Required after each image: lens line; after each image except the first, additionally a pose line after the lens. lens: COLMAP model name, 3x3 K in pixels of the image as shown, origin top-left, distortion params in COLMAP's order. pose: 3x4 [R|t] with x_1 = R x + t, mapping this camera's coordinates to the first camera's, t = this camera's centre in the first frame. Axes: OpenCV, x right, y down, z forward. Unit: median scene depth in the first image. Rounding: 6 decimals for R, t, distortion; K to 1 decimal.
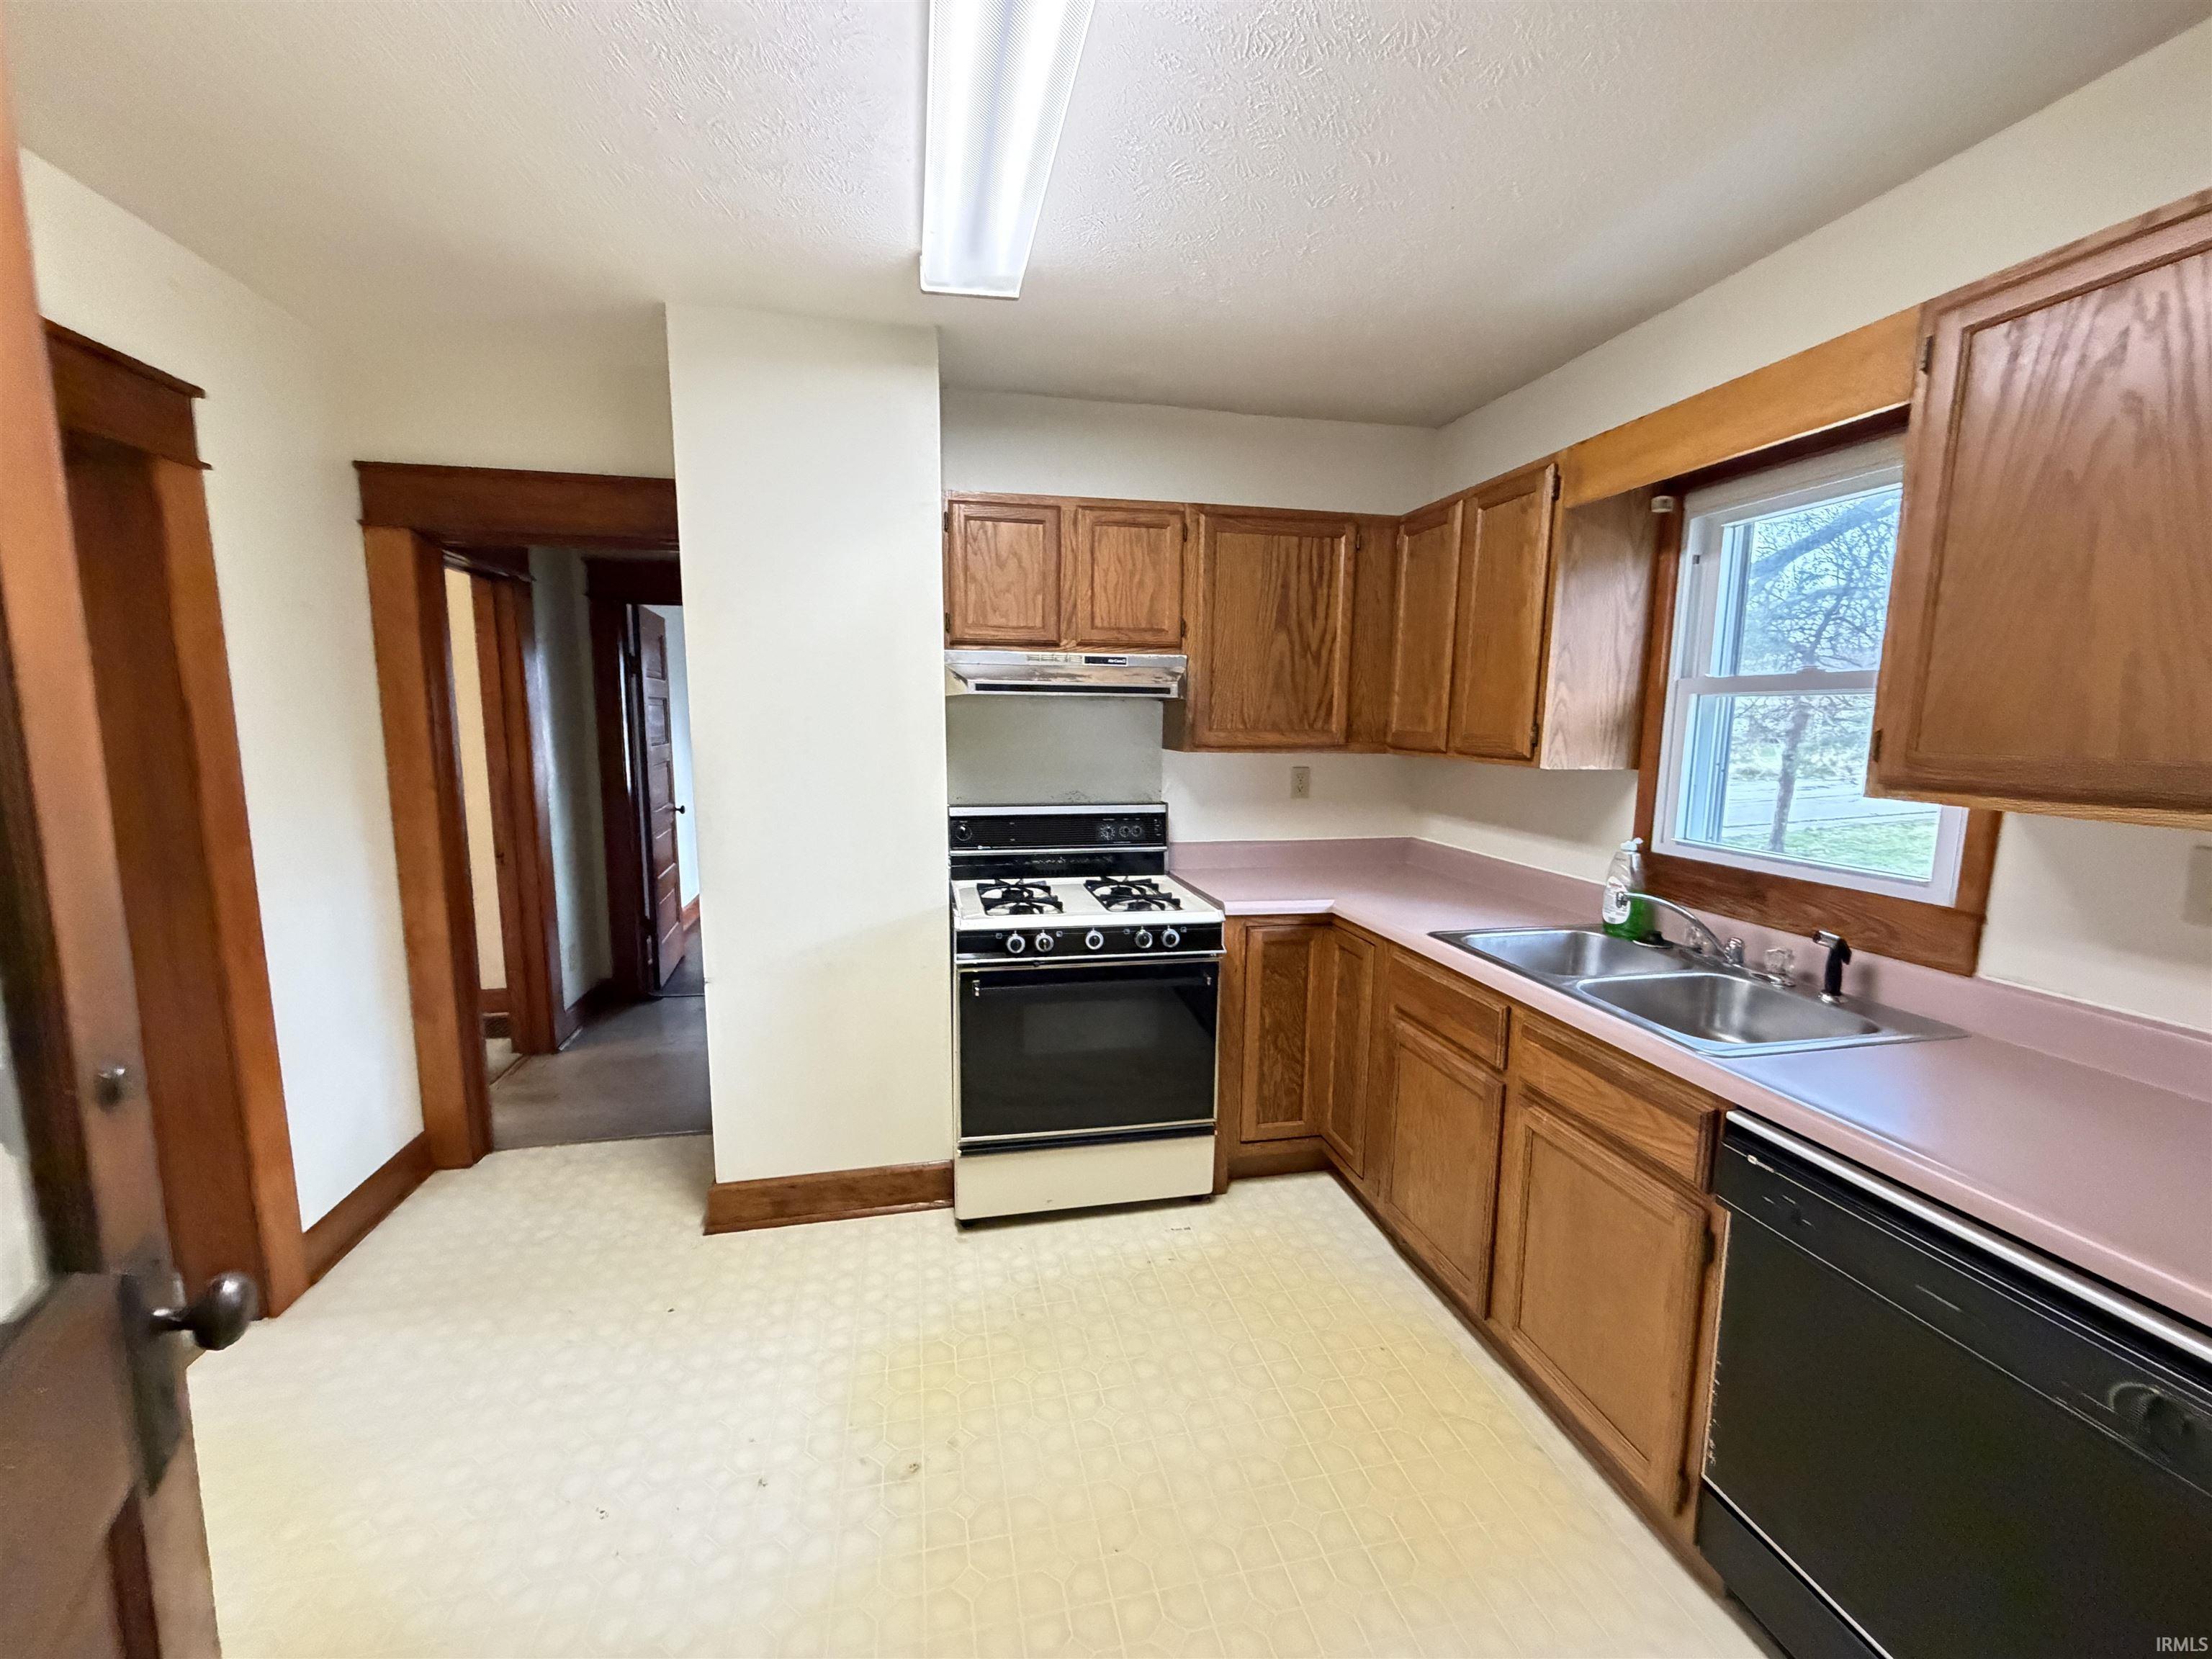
lens RADIAL K [[885.4, 0, 1100.1], [0, 885.4, 835.8], [0, 0, 1]] dist [0.001656, -0.000297]
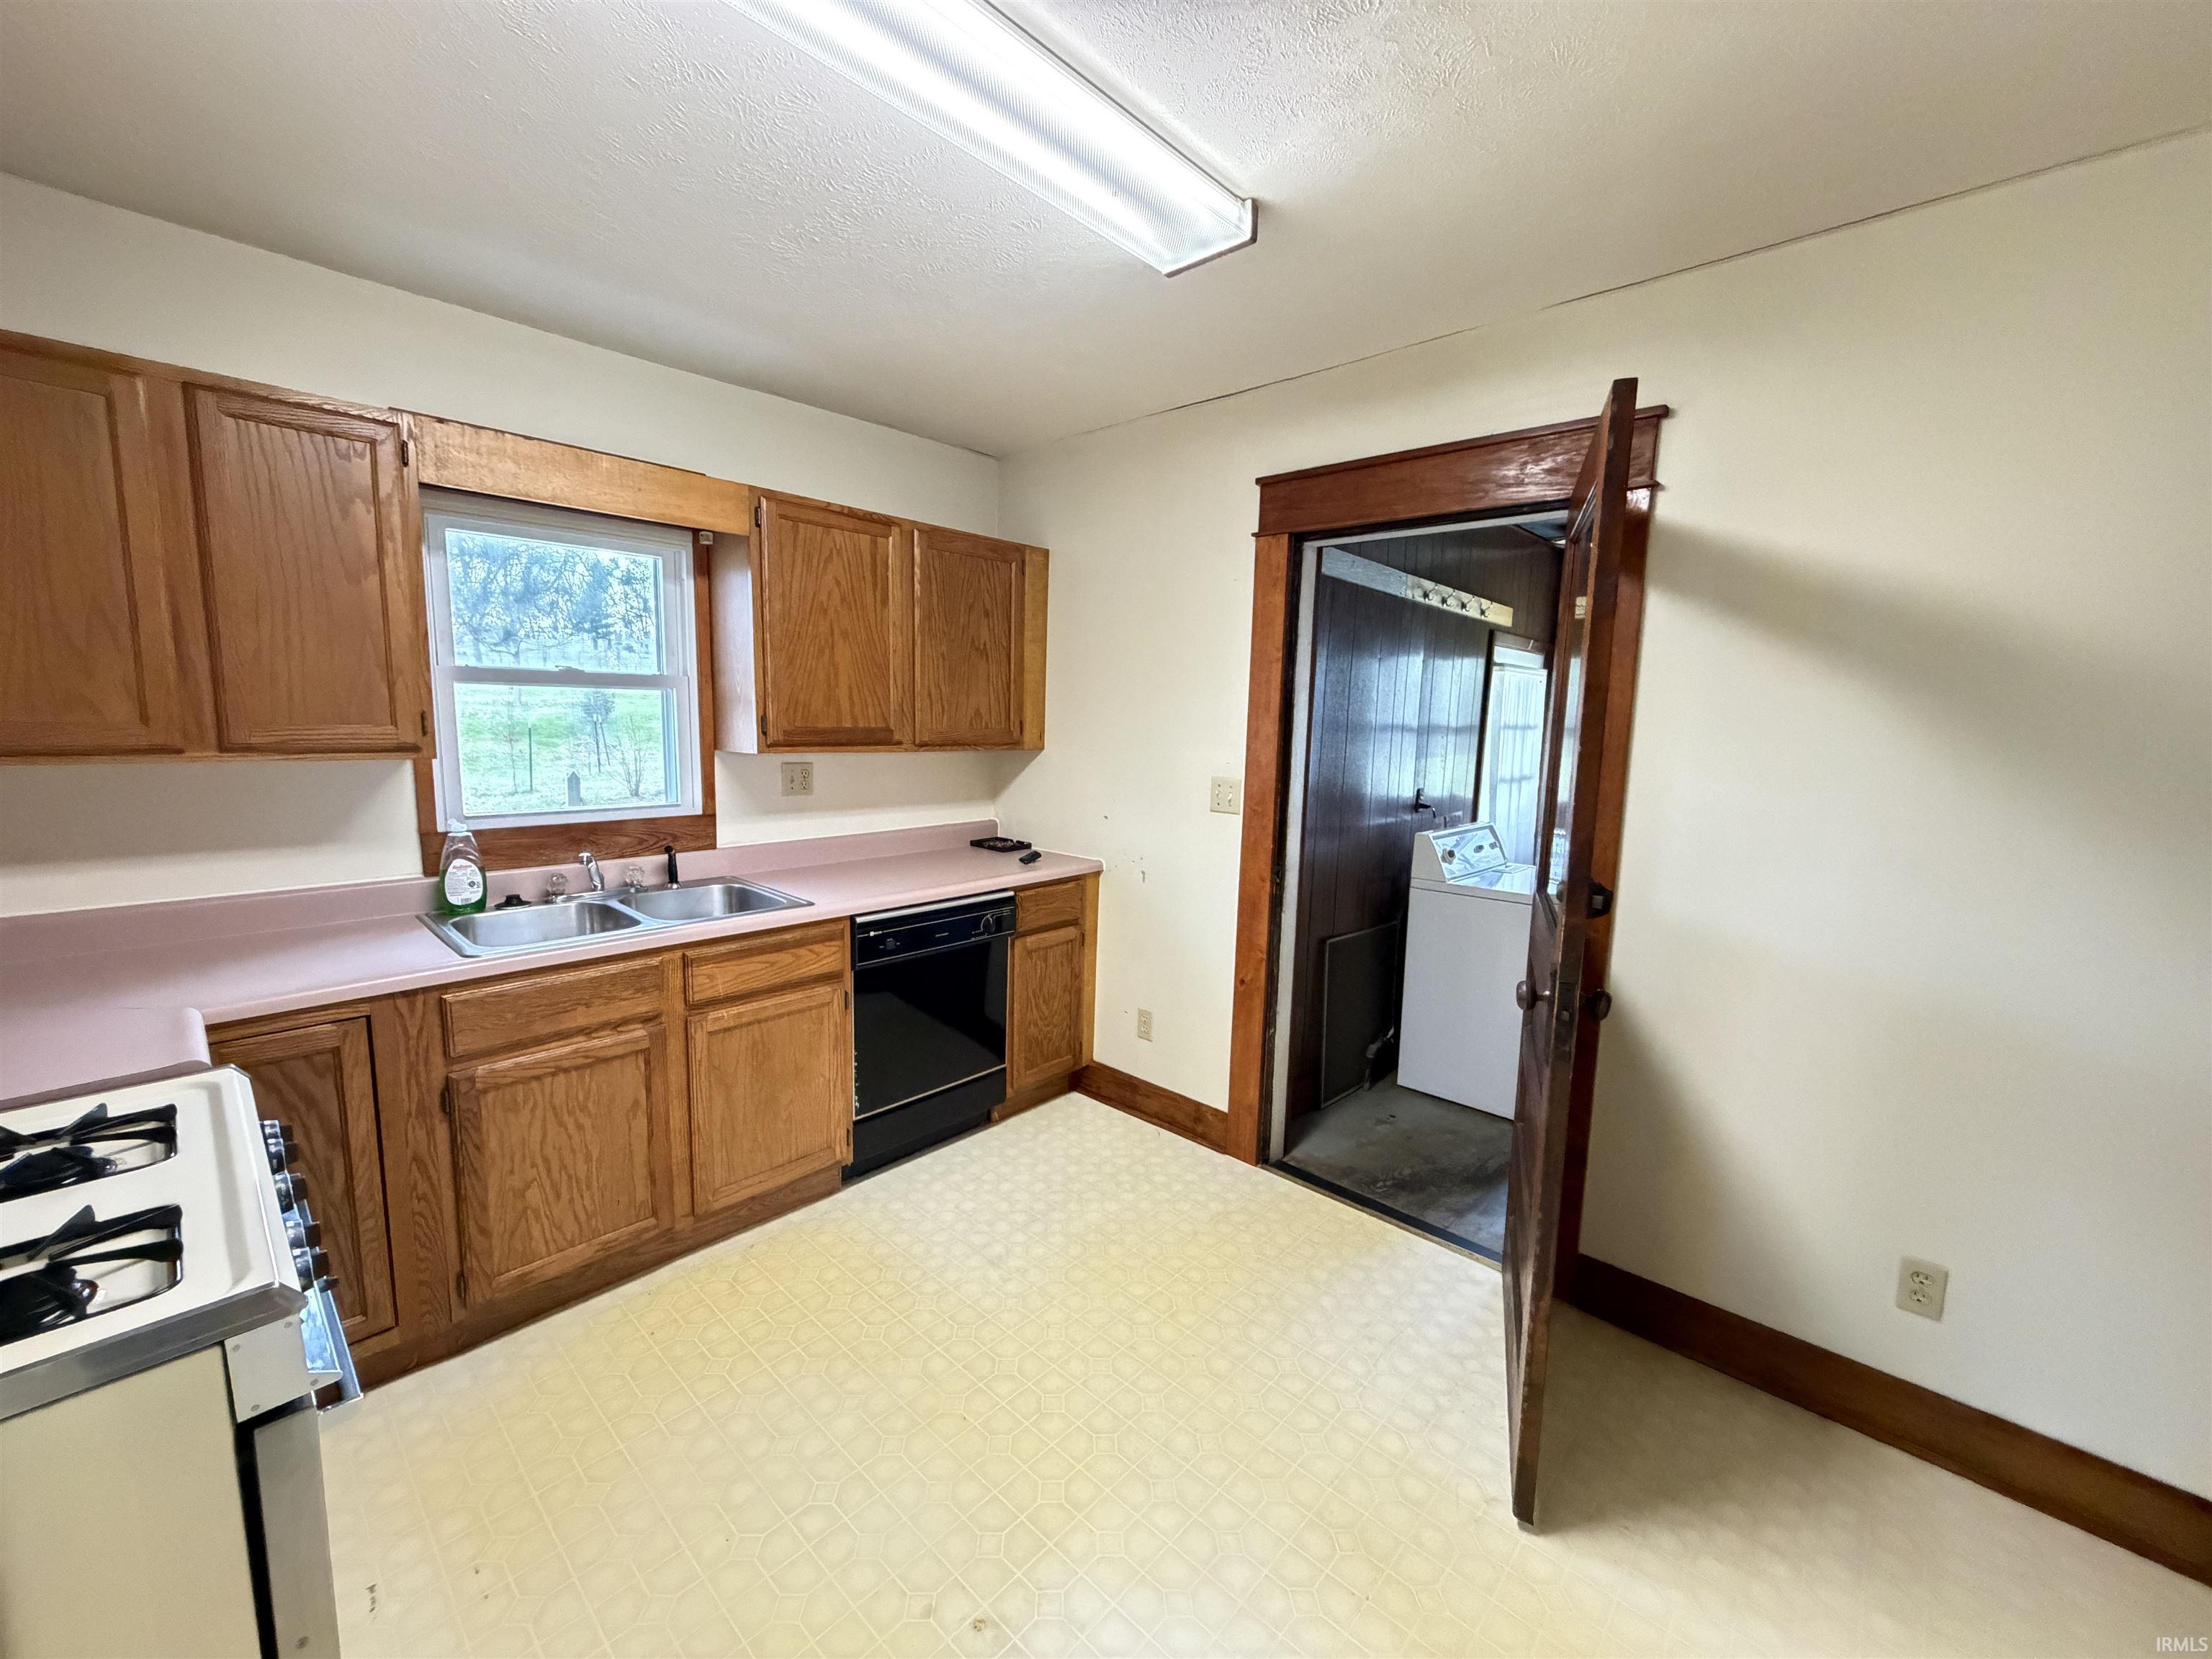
lens RADIAL K [[885.4, 0, 1100.1], [0, 885.4, 835.8], [0, 0, 1]] dist [0.001656, -0.000297]
pose [[-0.585176, -0.133724, 0.799804, -0.918221], [0.078672, 0.972294, 0.220124, -0.201843], [-0.807081, 0.191733, -0.558443, 1.337492]]
